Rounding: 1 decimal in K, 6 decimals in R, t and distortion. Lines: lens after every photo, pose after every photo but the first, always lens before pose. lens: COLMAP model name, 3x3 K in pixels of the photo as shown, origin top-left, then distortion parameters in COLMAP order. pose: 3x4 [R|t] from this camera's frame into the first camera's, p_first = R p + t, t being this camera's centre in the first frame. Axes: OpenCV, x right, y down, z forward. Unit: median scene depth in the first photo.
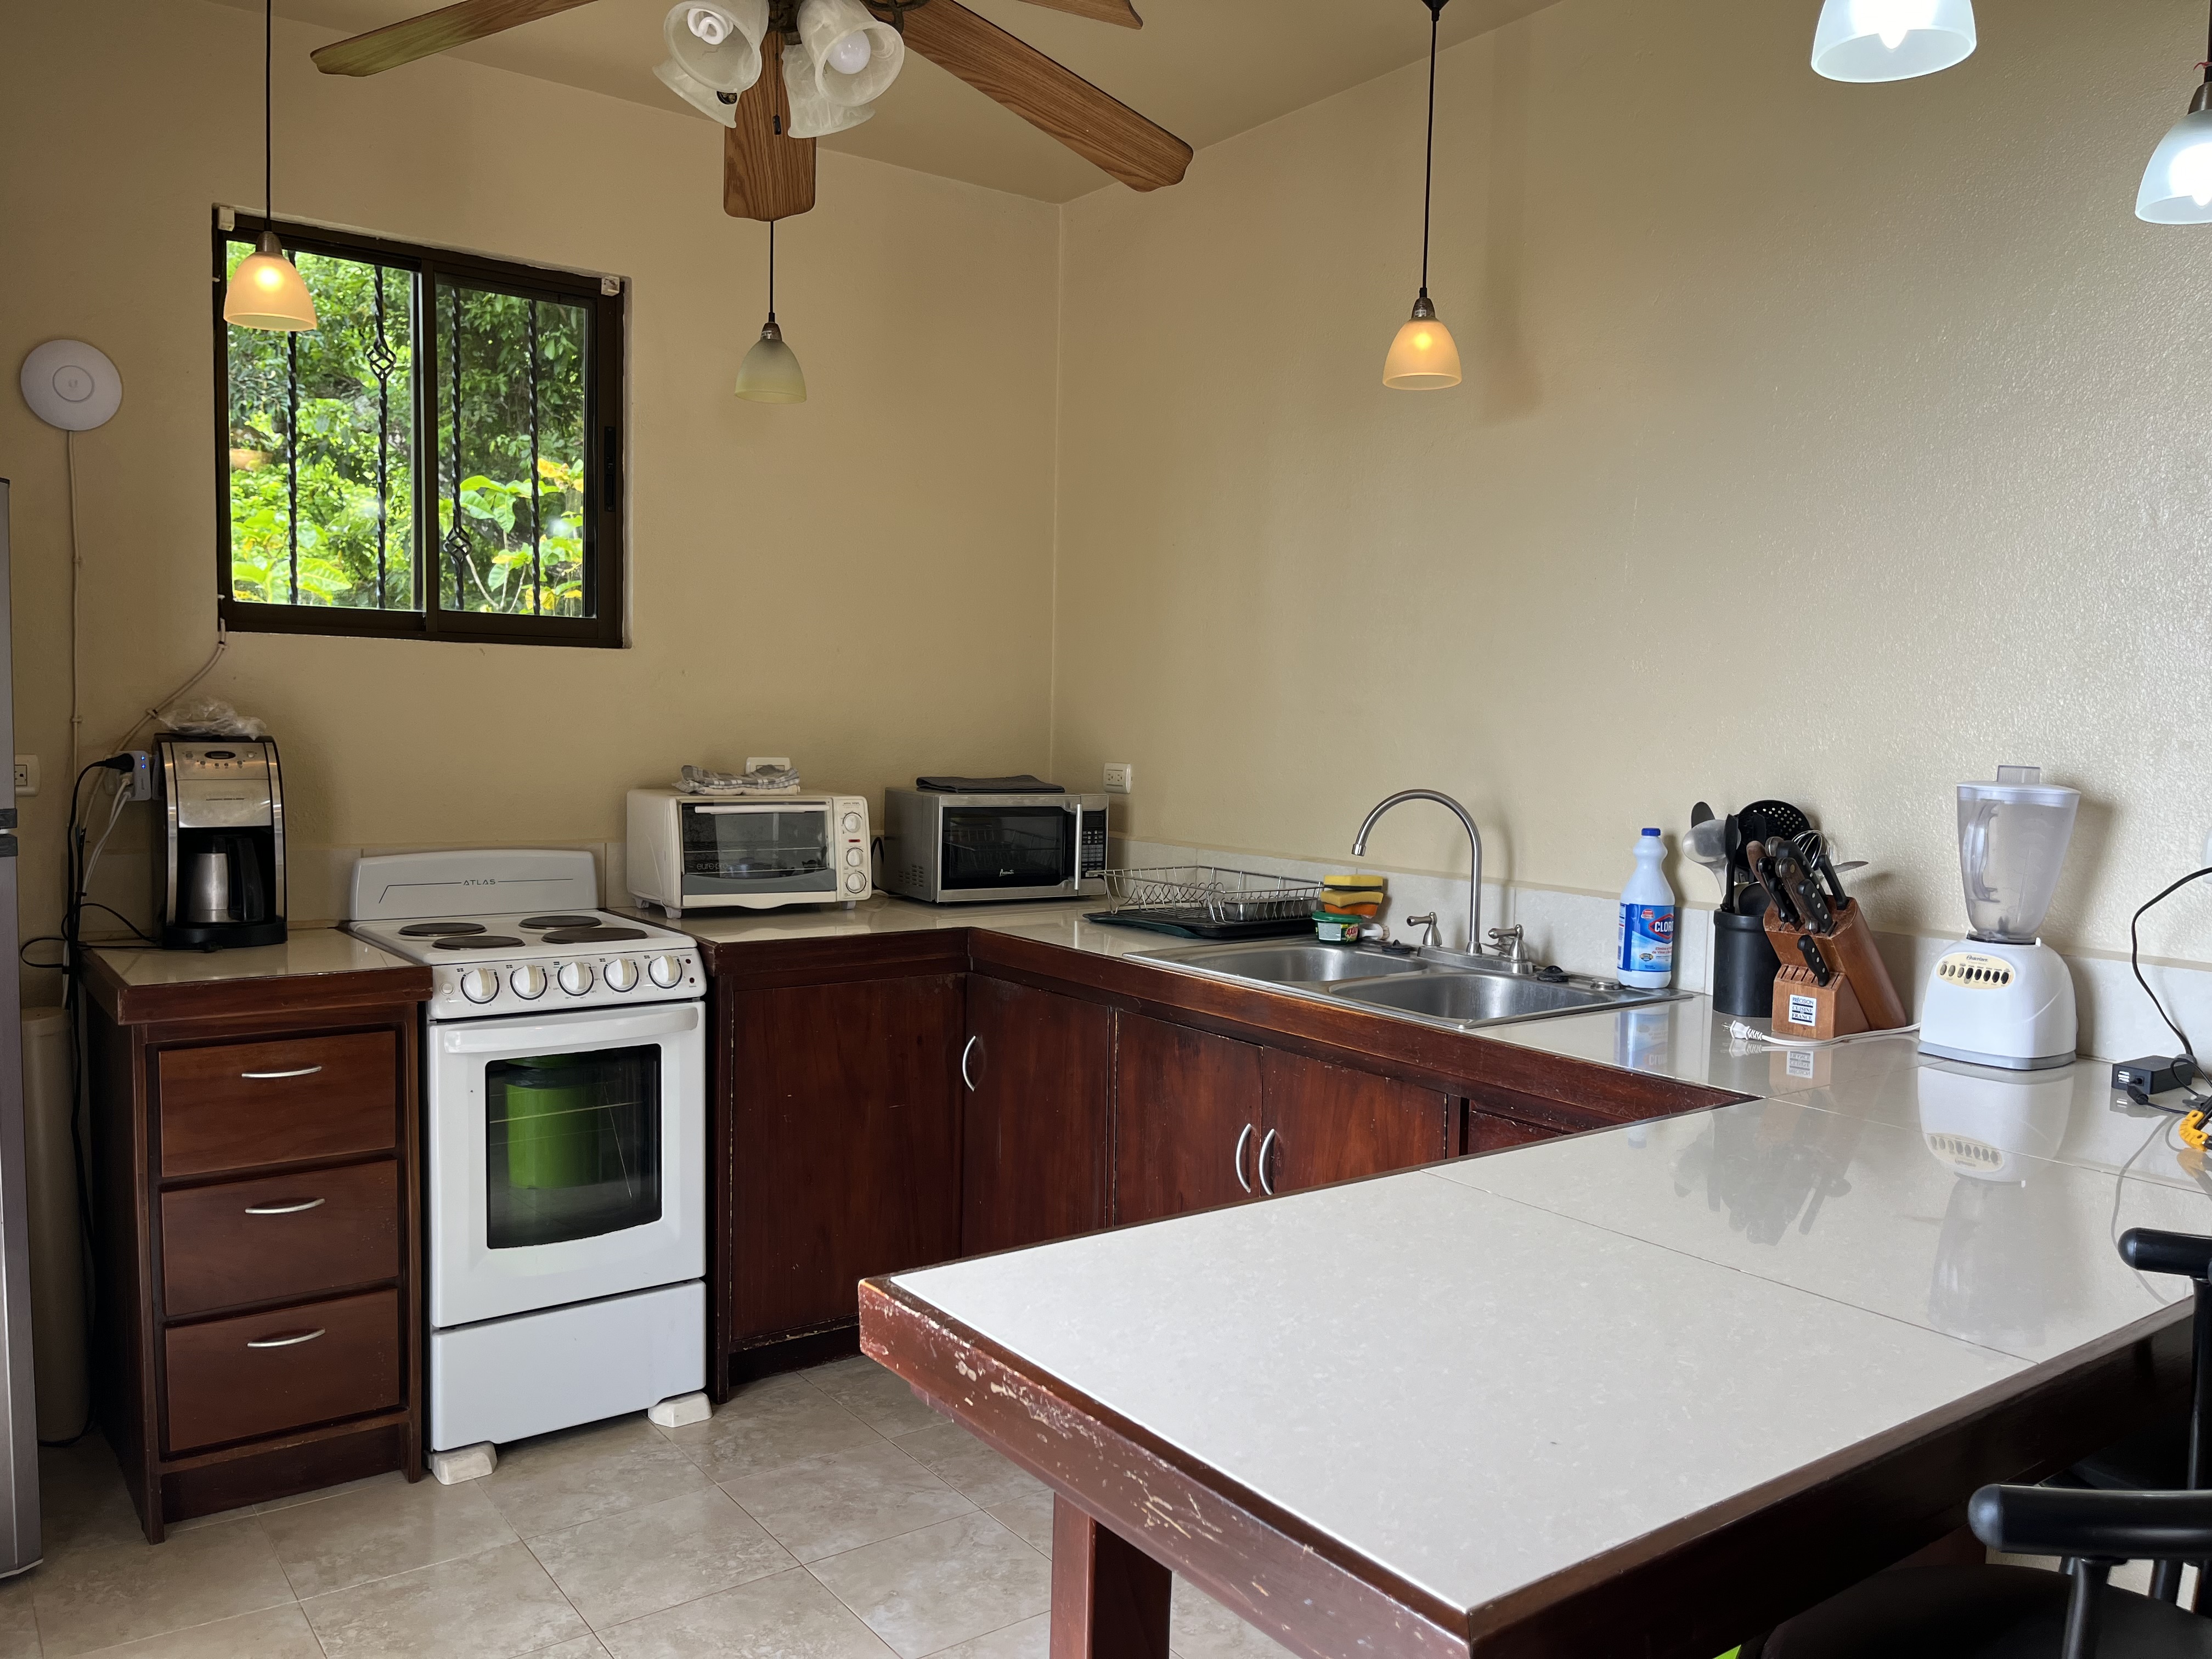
lens RADIAL K [[1670.6, 0, 1115.5], [0, 1670.6, 833.2], [0, 0, 1]] dist [0.010616, -0.005436]
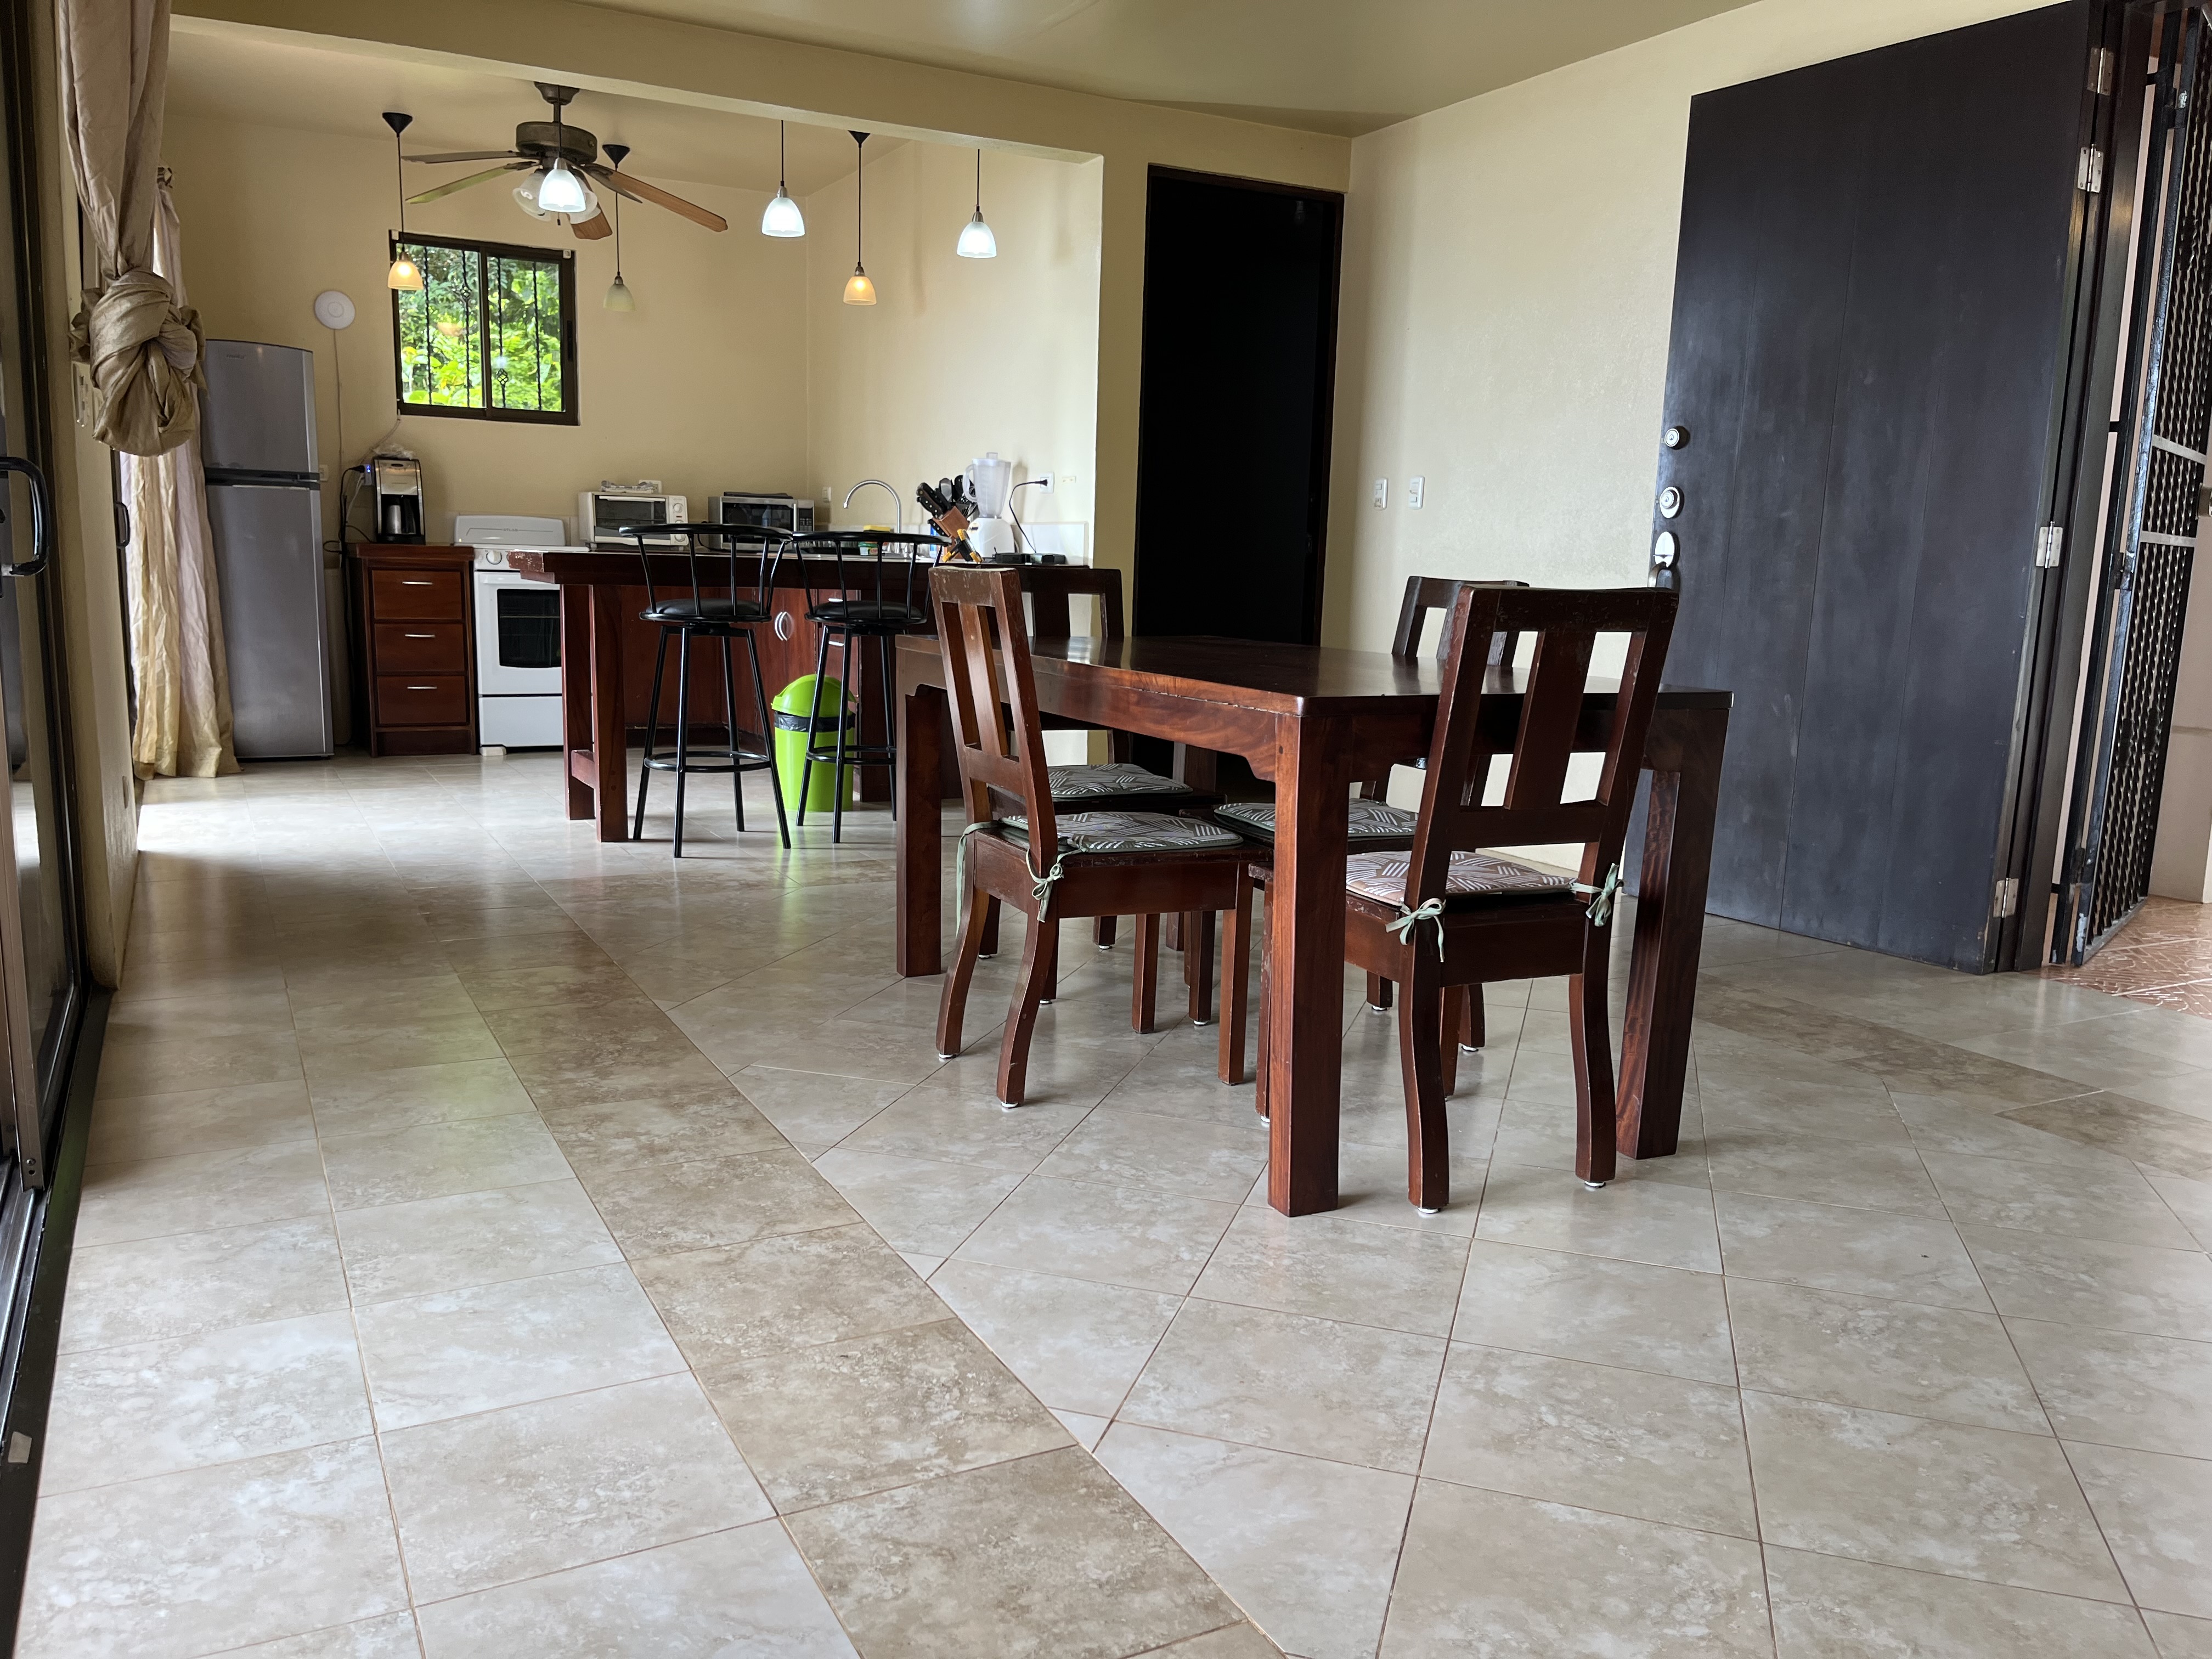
lens RADIAL K [[1670.6, 0, 1091.9], [0, 1670.6, 843.9], [0, 0, 1]] dist [0.010616, -0.005436]
pose [[0.988957, 0.032373, -0.144621, 0.812138], [-0.017981, 0.994851, 0.099740, 0.233849], [0.147105, -0.096038, 0.984447, -1.265292]]
